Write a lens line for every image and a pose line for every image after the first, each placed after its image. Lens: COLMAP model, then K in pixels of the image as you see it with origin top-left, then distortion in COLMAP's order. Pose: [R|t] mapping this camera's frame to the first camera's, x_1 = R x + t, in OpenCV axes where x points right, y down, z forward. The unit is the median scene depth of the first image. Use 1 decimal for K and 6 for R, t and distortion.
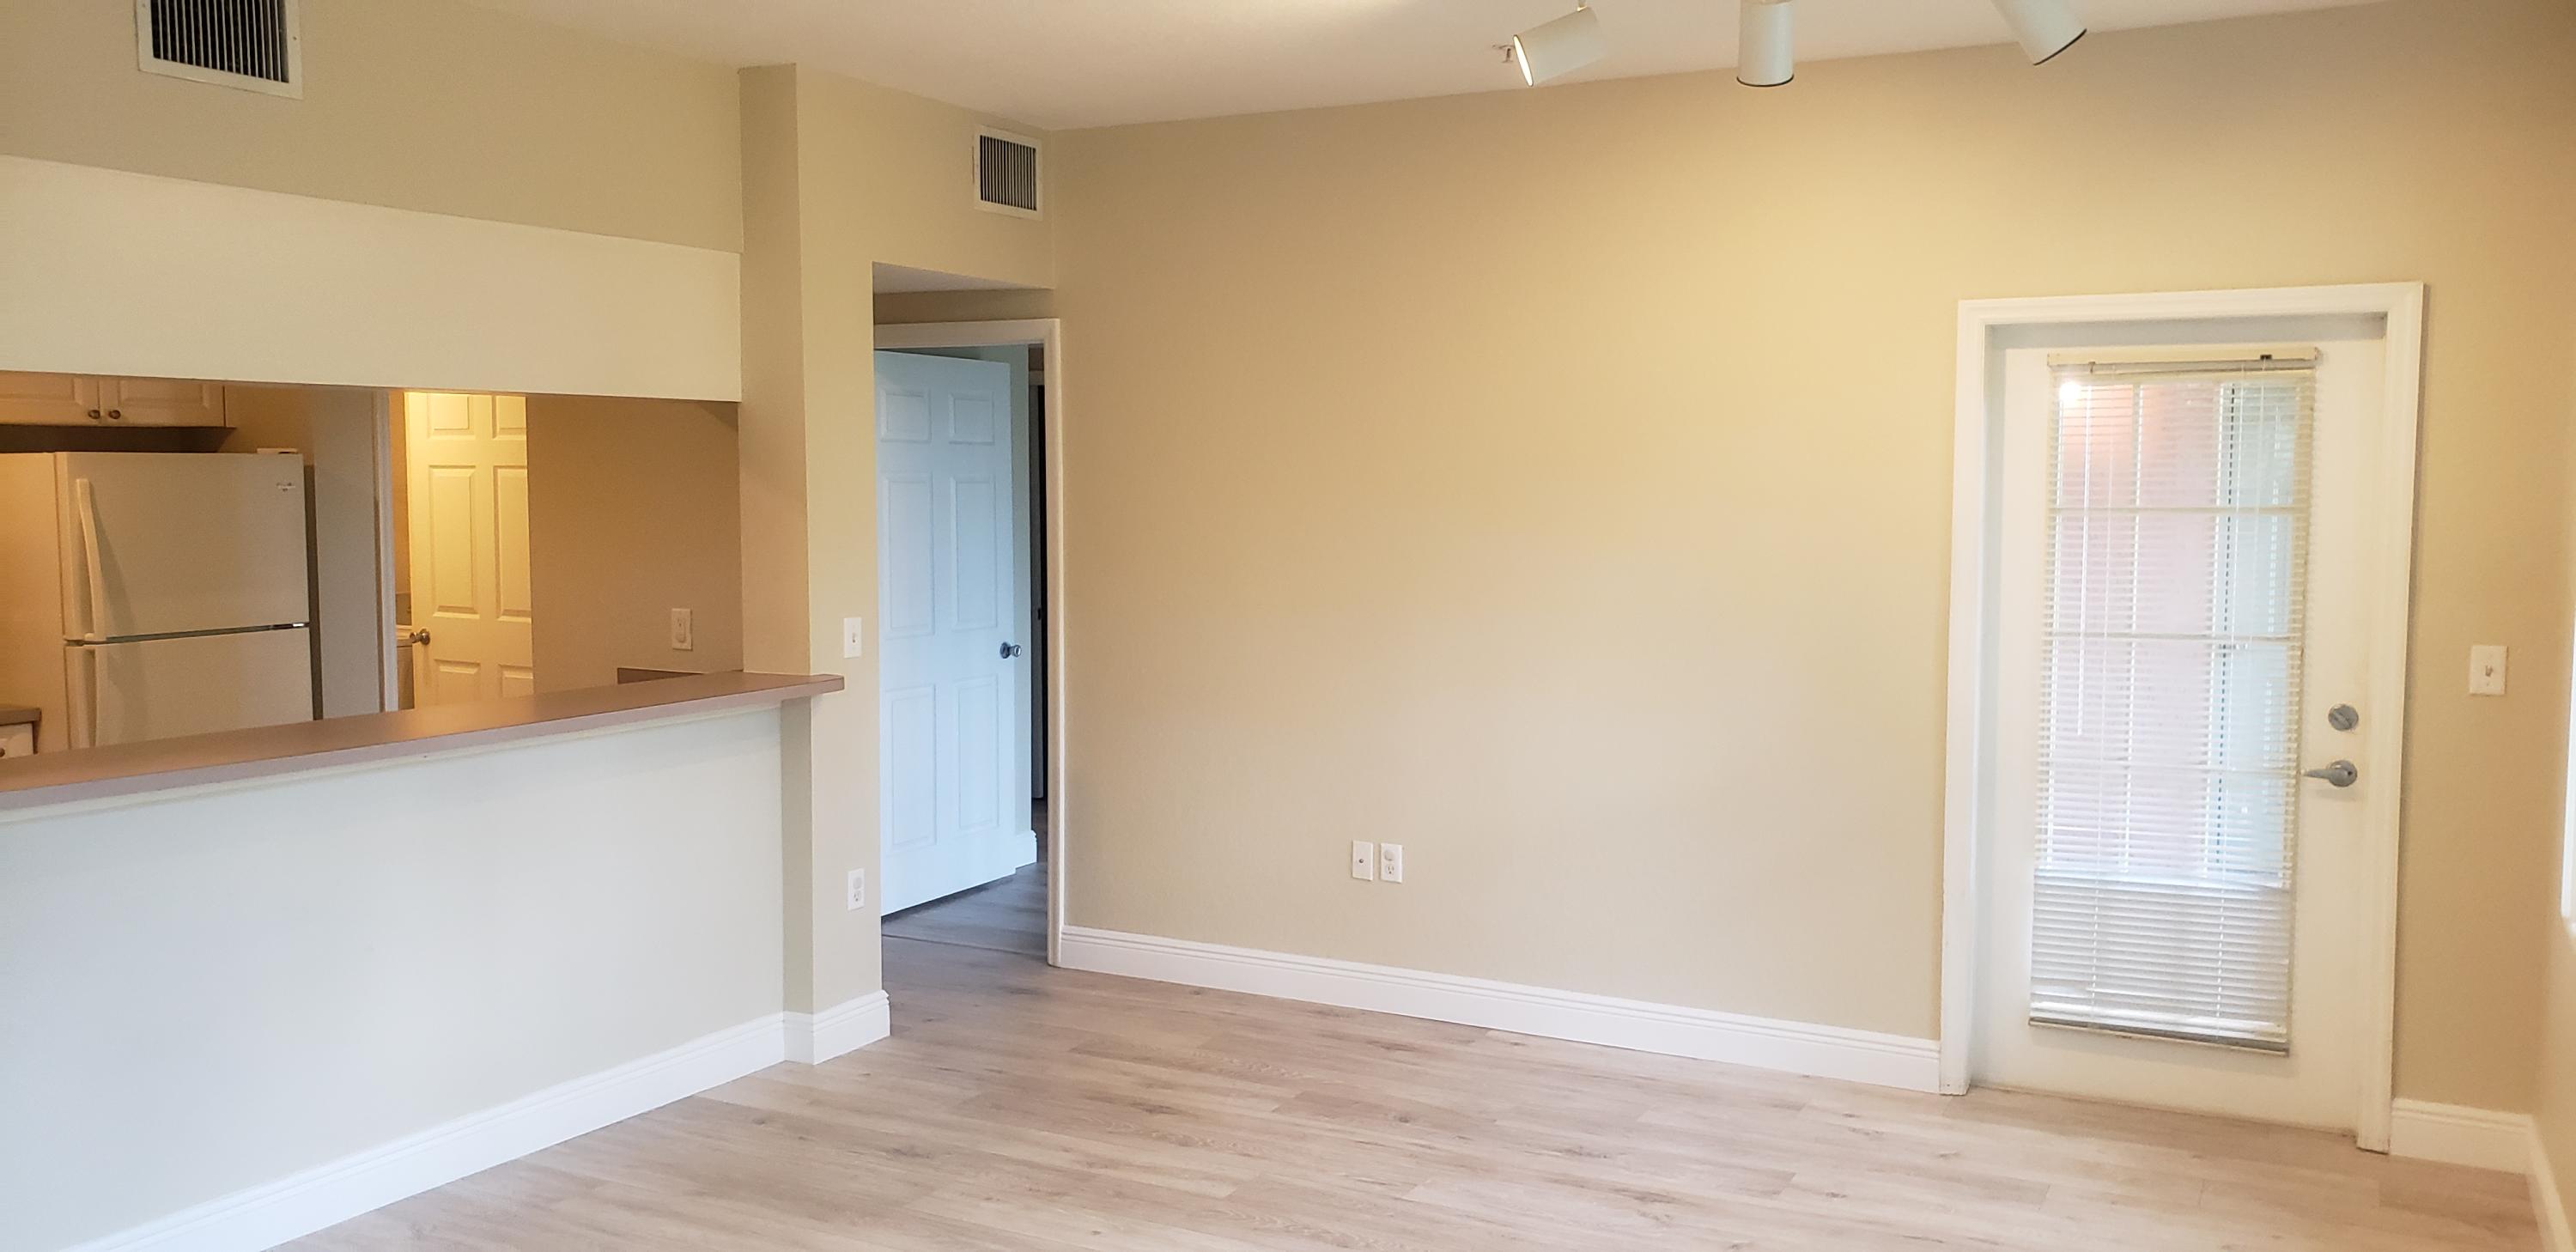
lens RADIAL K [[2050.7, 0, 1290.0], [0, 2050.7, 603.2], [0, 0, 1]] dist [0.031925, -0.005540]
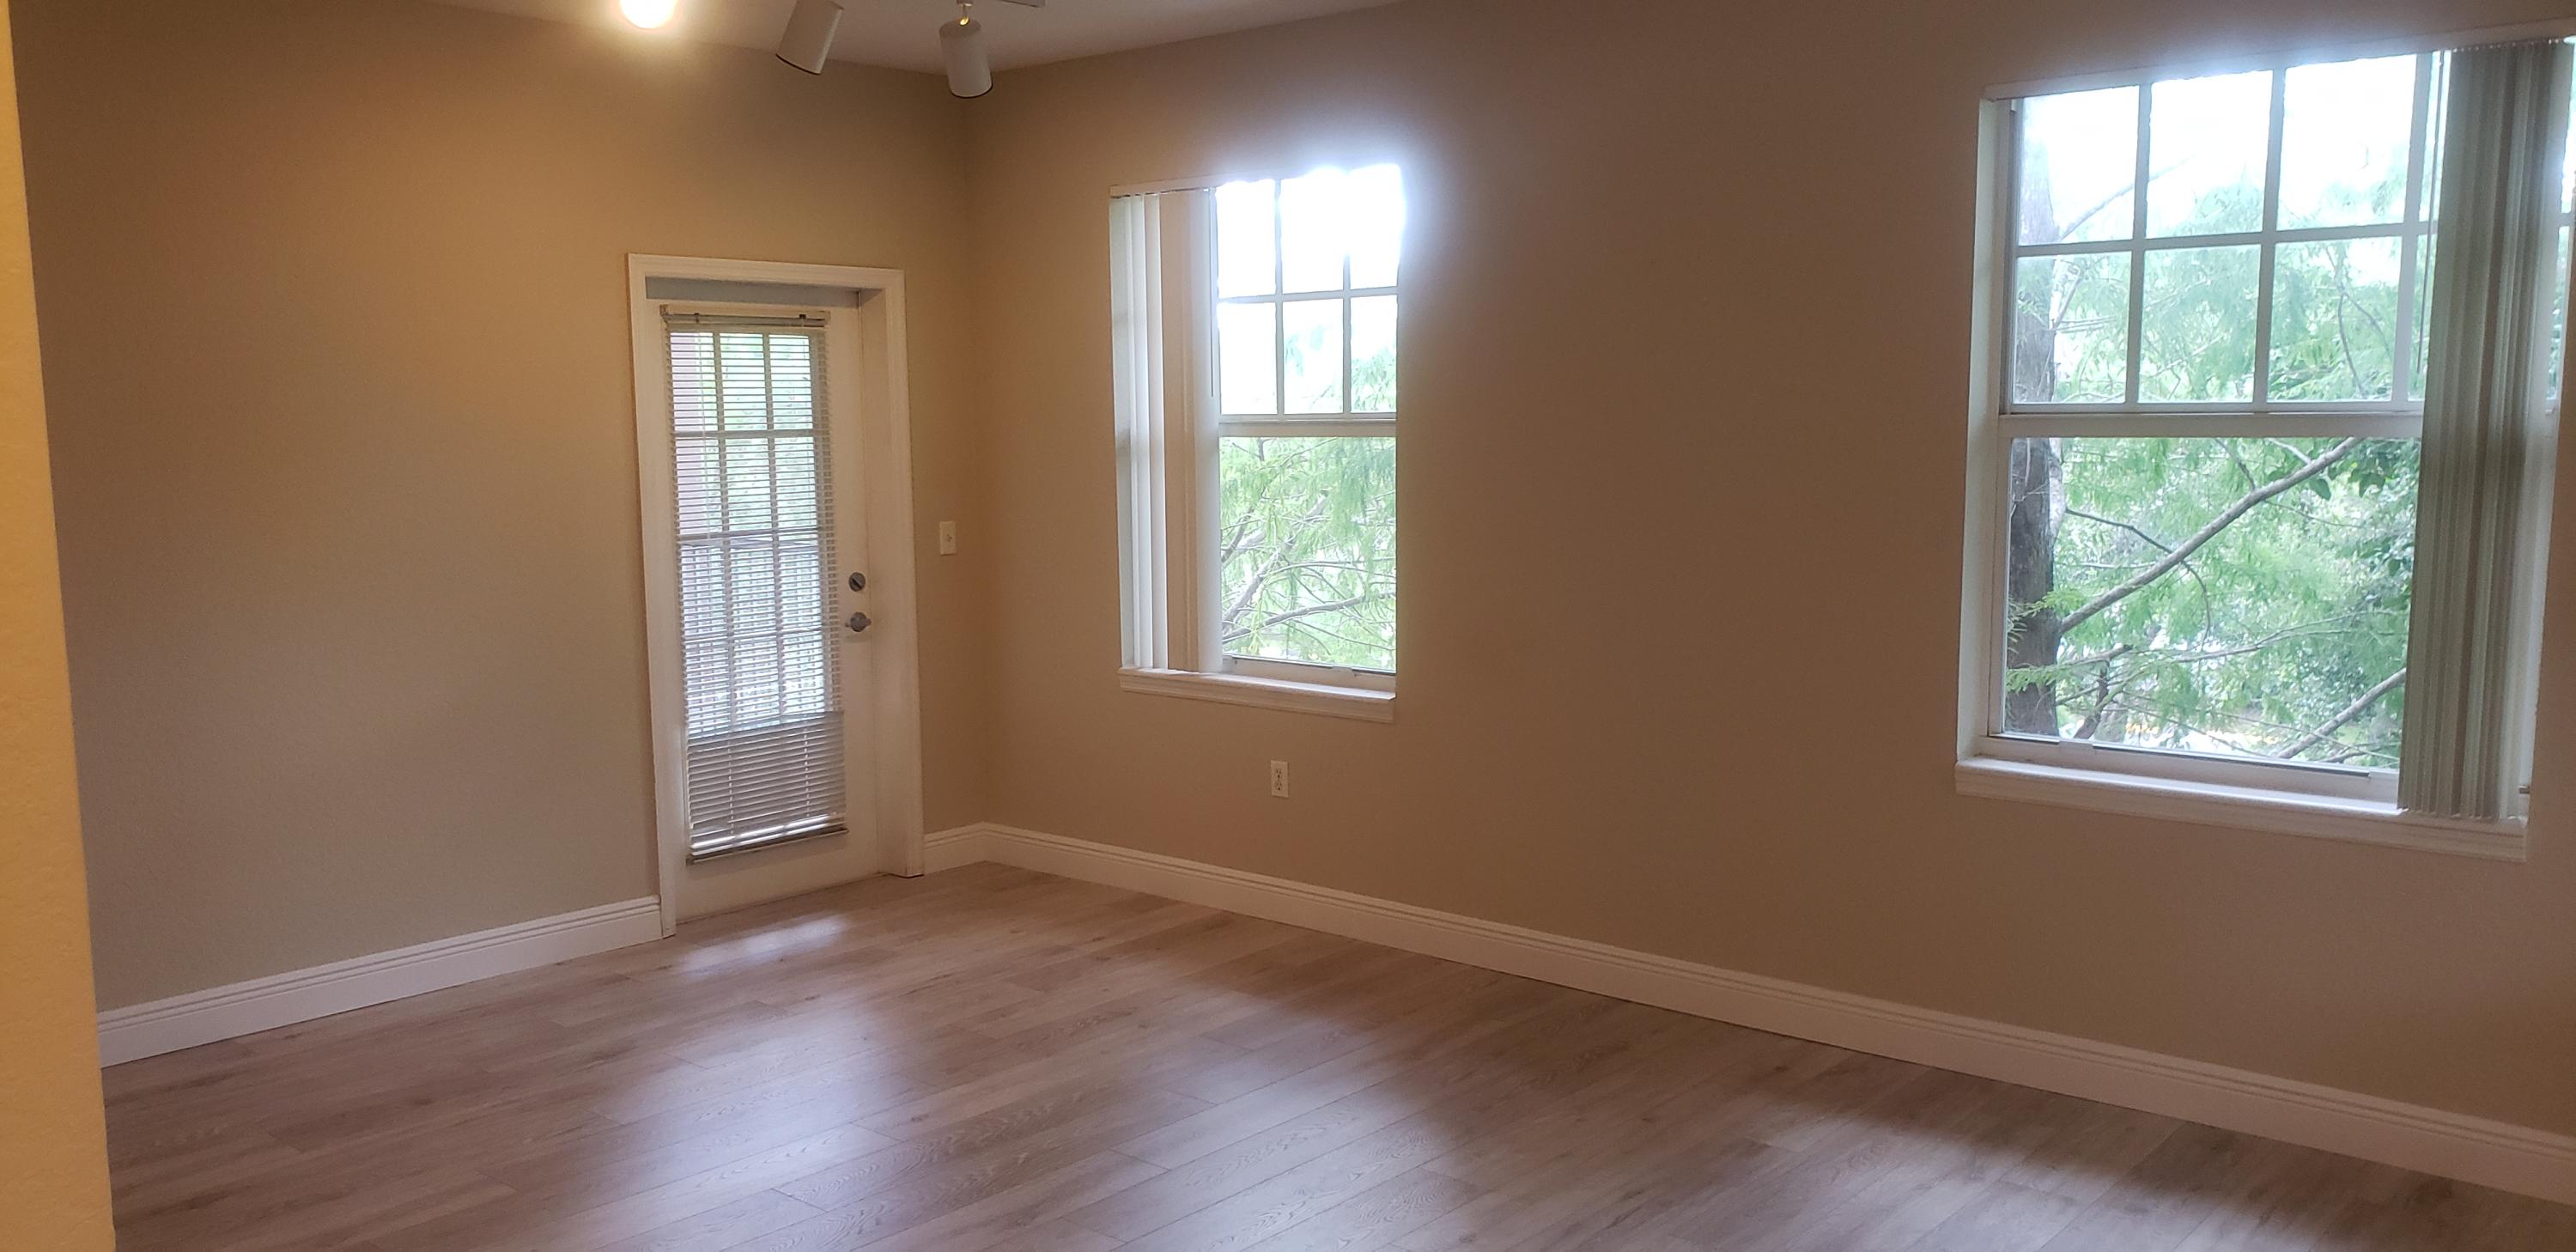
lens RADIAL K [[1974.5, 0, 1286.3], [0, 1974.5, 677.0], [0, 0, 1]] dist [0.067974, 0.000171]
pose [[0.240401, -0.136819, 0.960983, -0.673303], [0.079283, 0.989476, 0.121042, -0.018642], [-0.967430, 0.047091, 0.248719, 0.370104]]
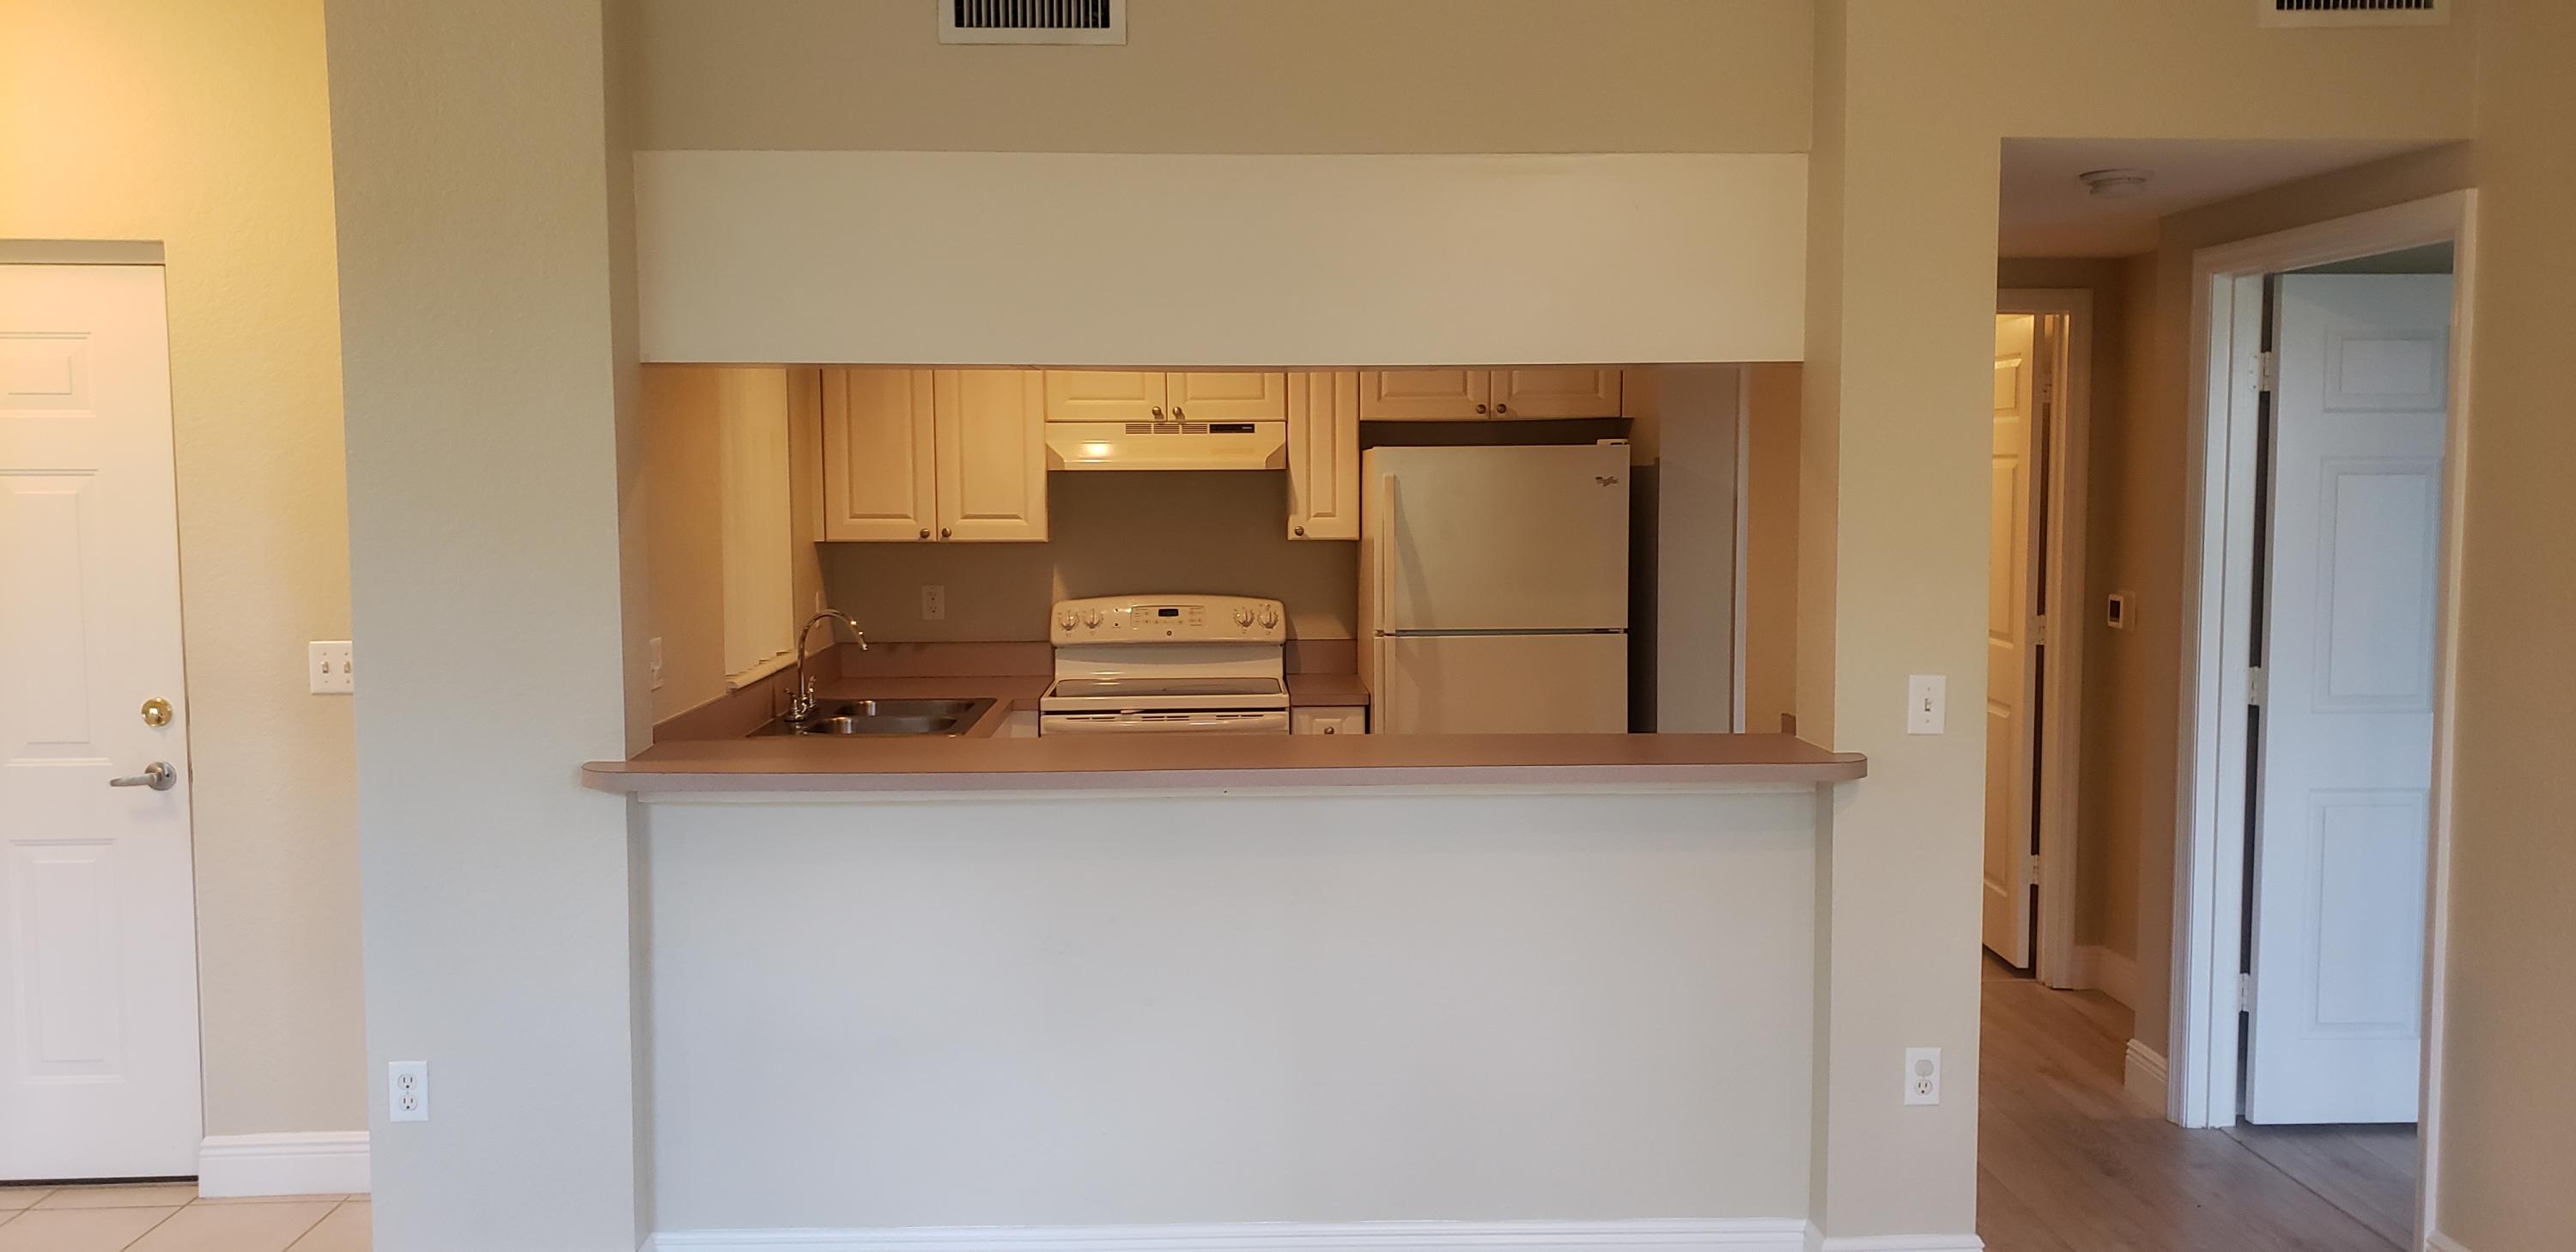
lens RADIAL K [[1972.3, 0, 1288.0], [0, 1972.3, 626.0], [0, 0, 1]] dist [0.080219, -0.159416]
pose [[0.496049, 0.064344, -0.865907, 0.254708], [-0.051050, 0.997687, 0.044892, -0.028312], [0.866792, 0.021936, 0.498187, 0.518724]]
